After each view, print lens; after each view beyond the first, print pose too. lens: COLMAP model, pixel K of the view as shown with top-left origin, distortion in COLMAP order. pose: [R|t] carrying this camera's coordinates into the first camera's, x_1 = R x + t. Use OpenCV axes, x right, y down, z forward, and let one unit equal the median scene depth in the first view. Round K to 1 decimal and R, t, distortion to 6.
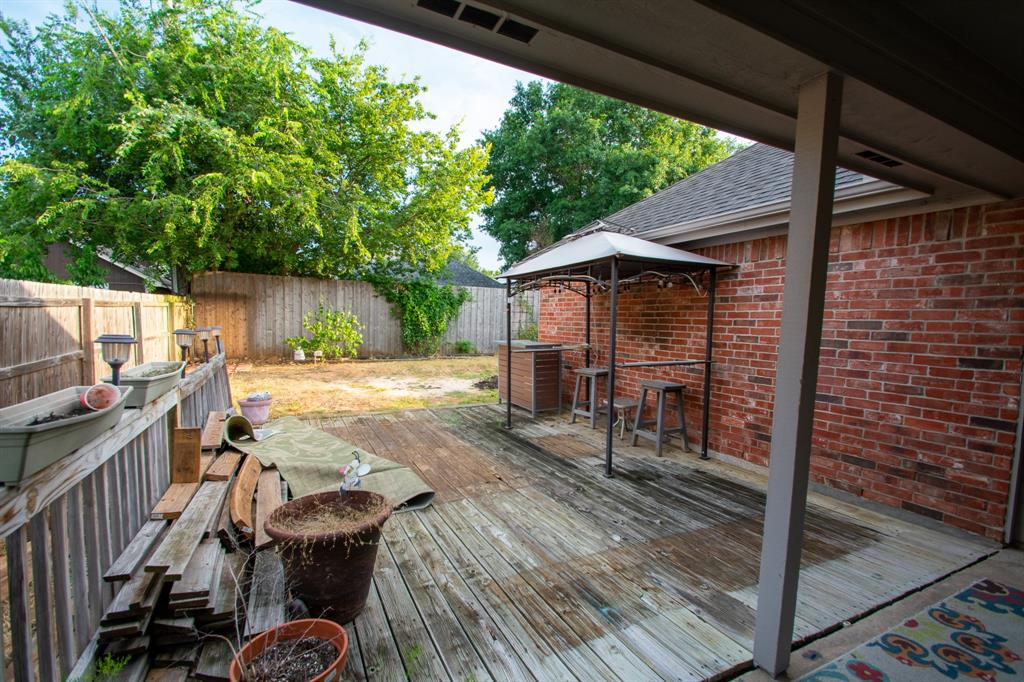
lens RADIAL K [[453.6, 0, 507.7], [0, 453.6, 355.6], [0, 0, 1]] dist [0.010151, -0.012427]
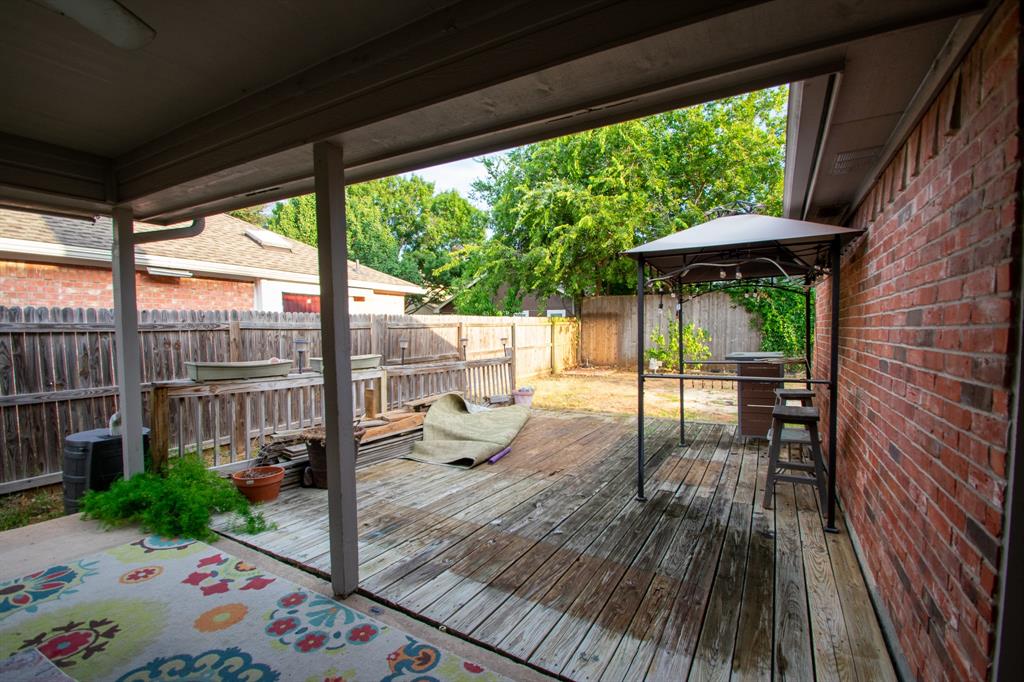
lens RADIAL K [[453.6, 0, 507.7], [0, 453.6, 355.6], [0, 0, 1]] dist [0.010151, -0.012427]
pose [[0.558534, 0.022003, -0.829190, 0.661149], [-0.048765, 0.998790, -0.006344, 0.001386], [0.828047, 0.043979, 0.558932, 0.220520]]
